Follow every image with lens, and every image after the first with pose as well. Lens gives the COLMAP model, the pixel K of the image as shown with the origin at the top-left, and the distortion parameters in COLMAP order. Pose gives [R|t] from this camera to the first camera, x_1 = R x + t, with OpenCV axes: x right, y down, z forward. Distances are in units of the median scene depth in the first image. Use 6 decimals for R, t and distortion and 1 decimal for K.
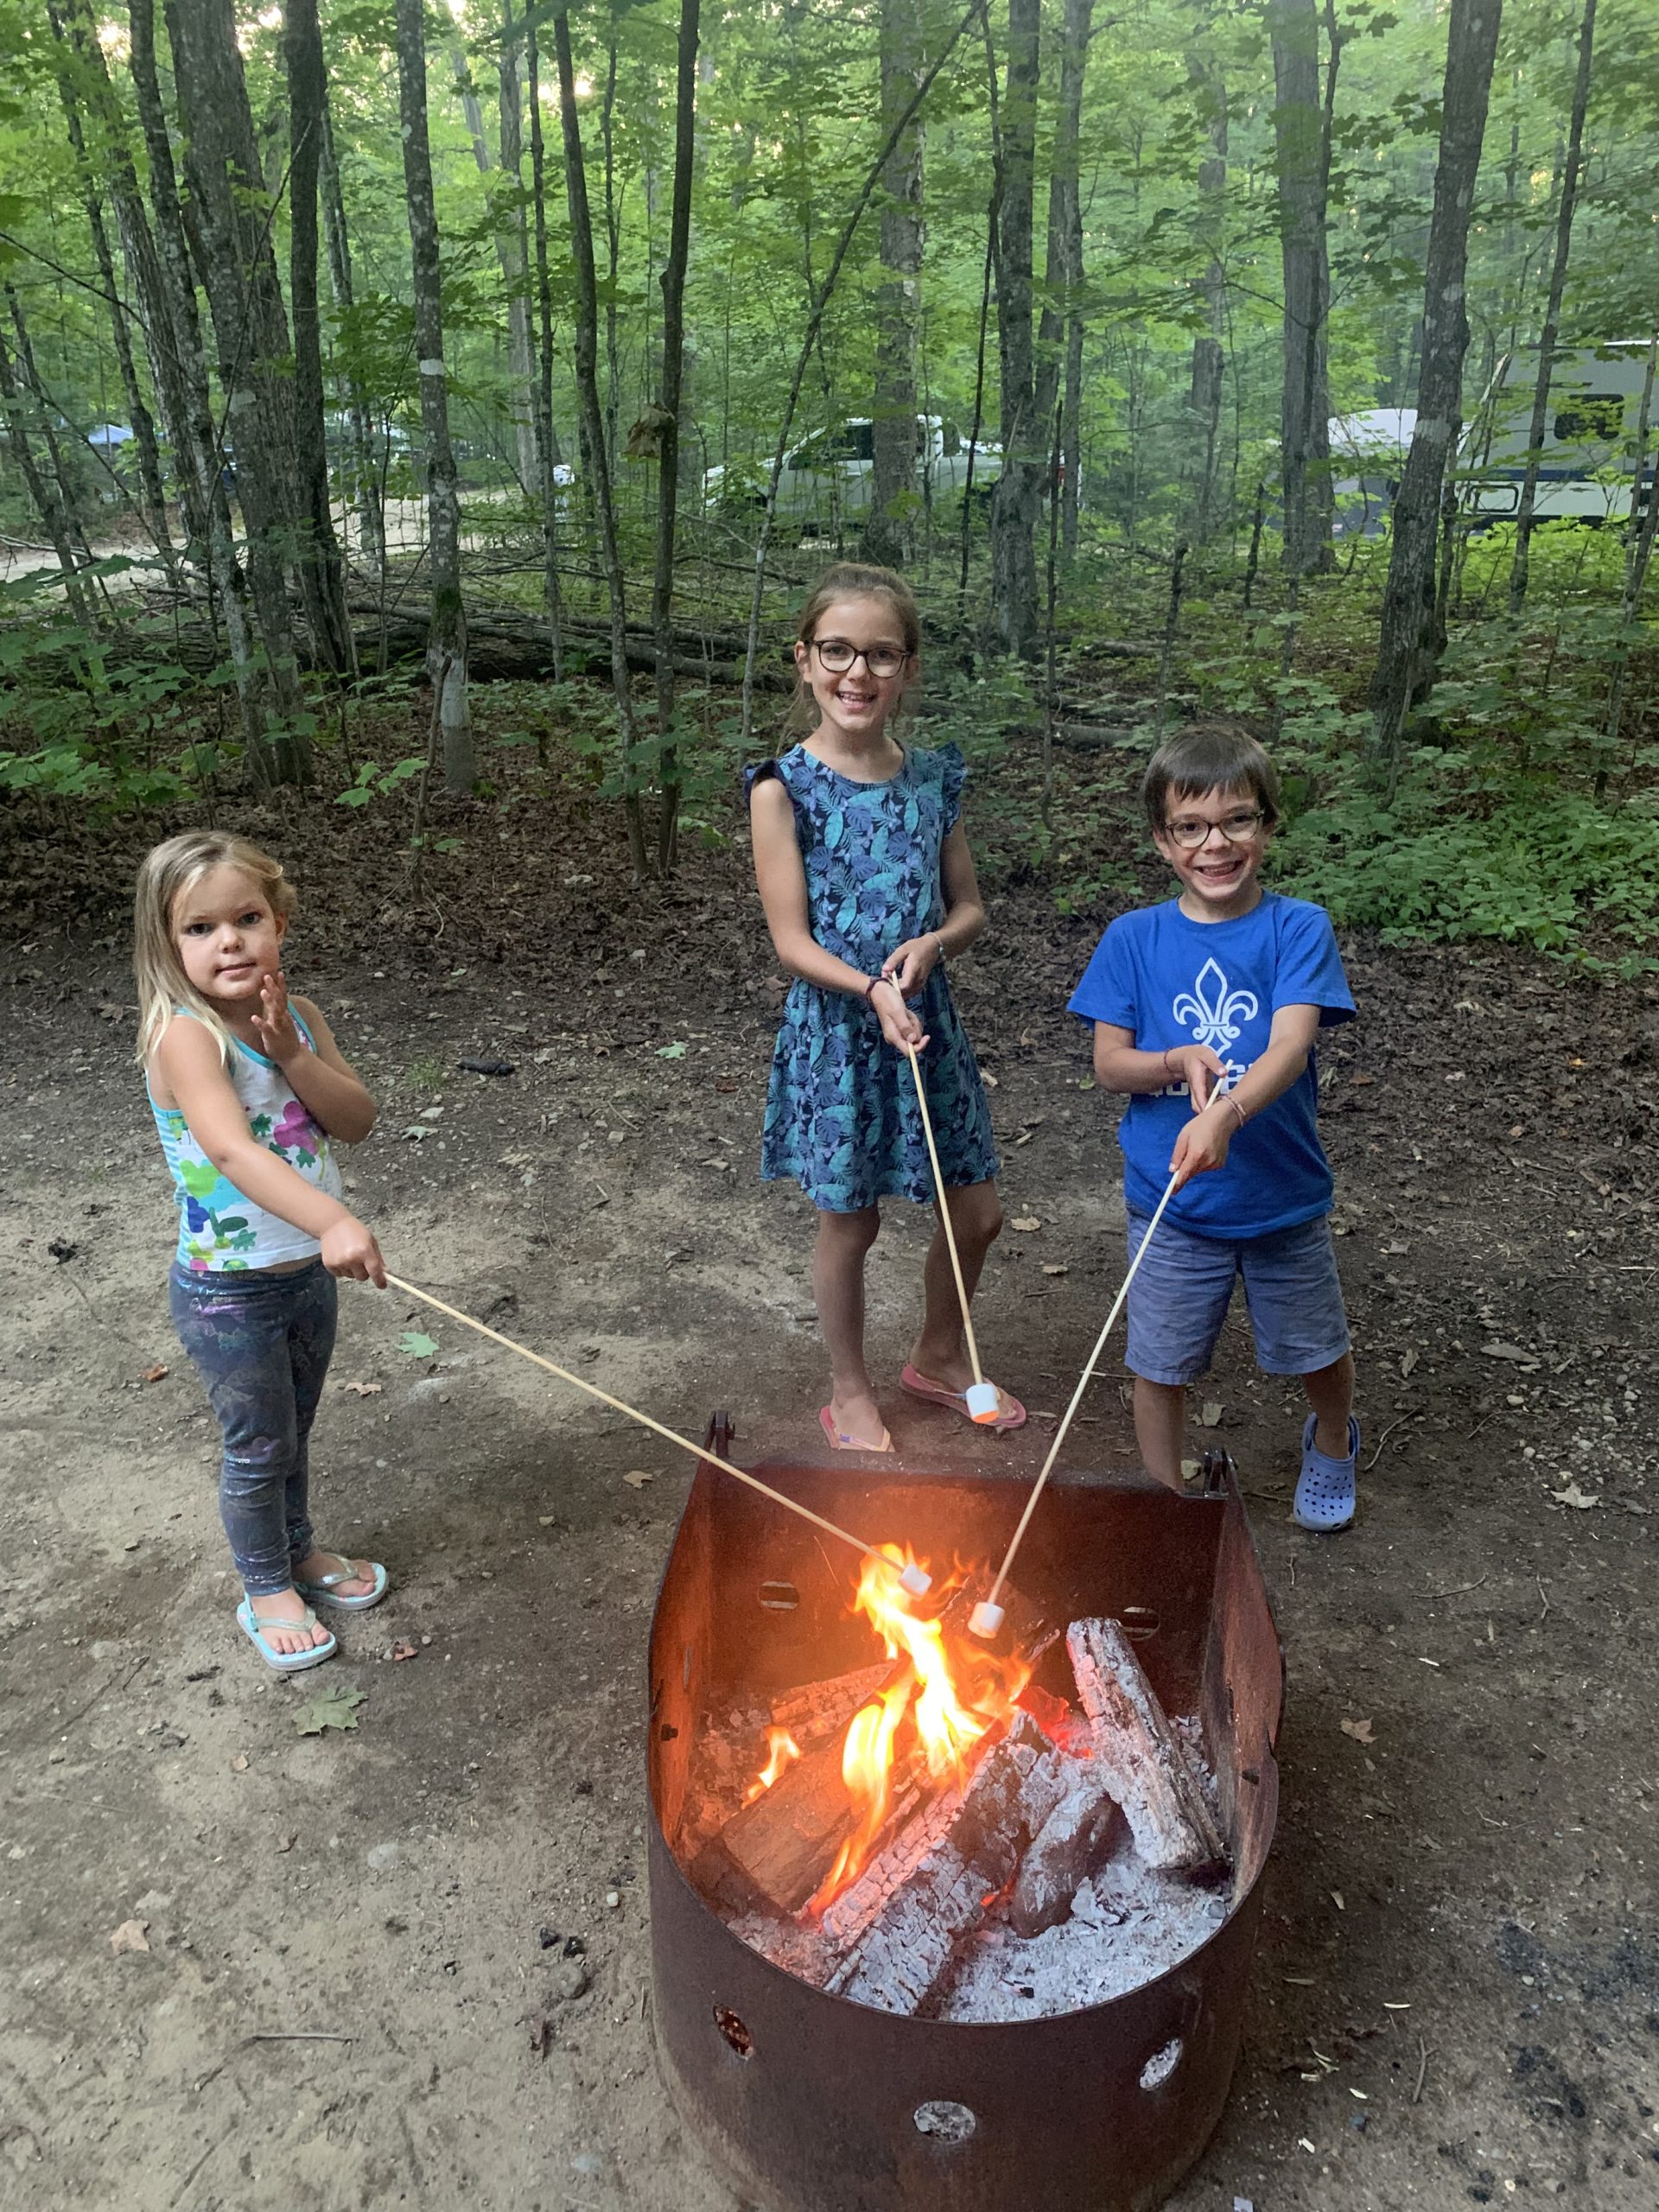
lens RADIAL K [[1666.7, 0, 839.4], [0, 1666.7, 1107.1], [0, 0, 1]] dist [0.024423, -0.003518]
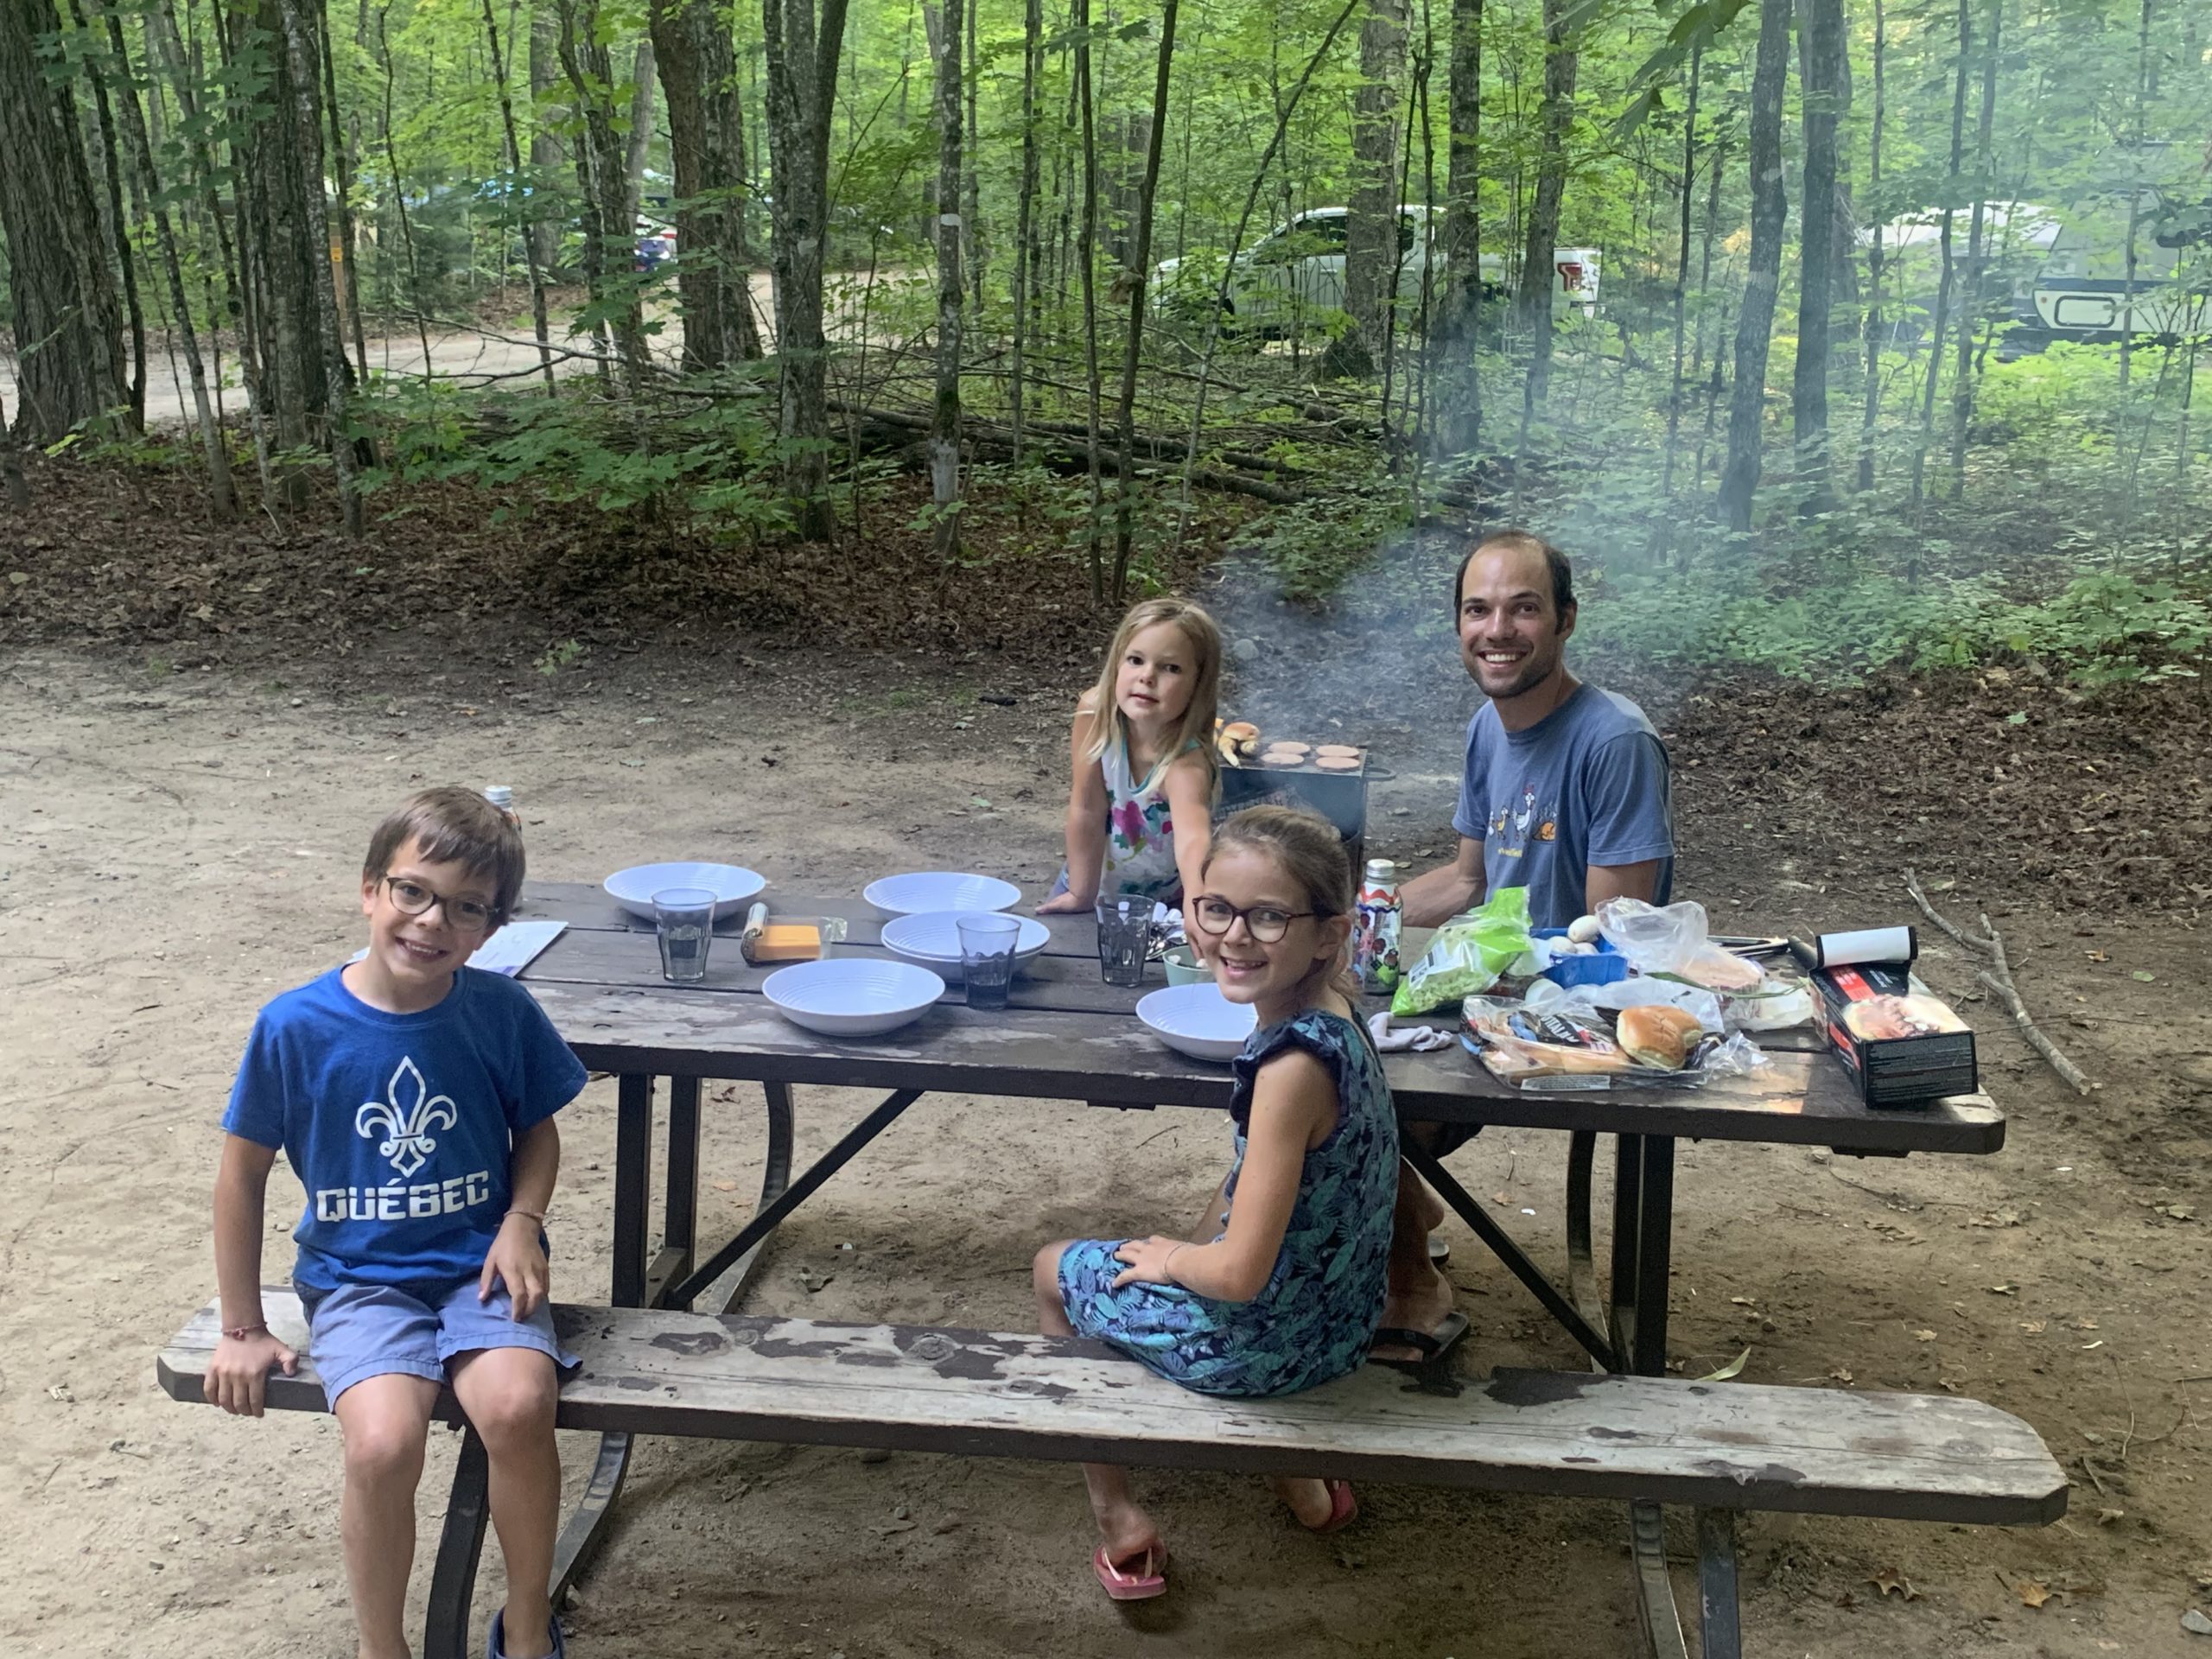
lens RADIAL K [[2374.4, 0, 1100.7], [0, 2374.4, 831.8], [0, 0, 1]] dist [0.108466, 0.000000]
pose [[0.995158, 0.040194, -0.089692, 0.053346], [-0.050728, 0.991663, -0.118450, 0.236824], [0.084183, 0.122426, 0.988901, -0.758416]]
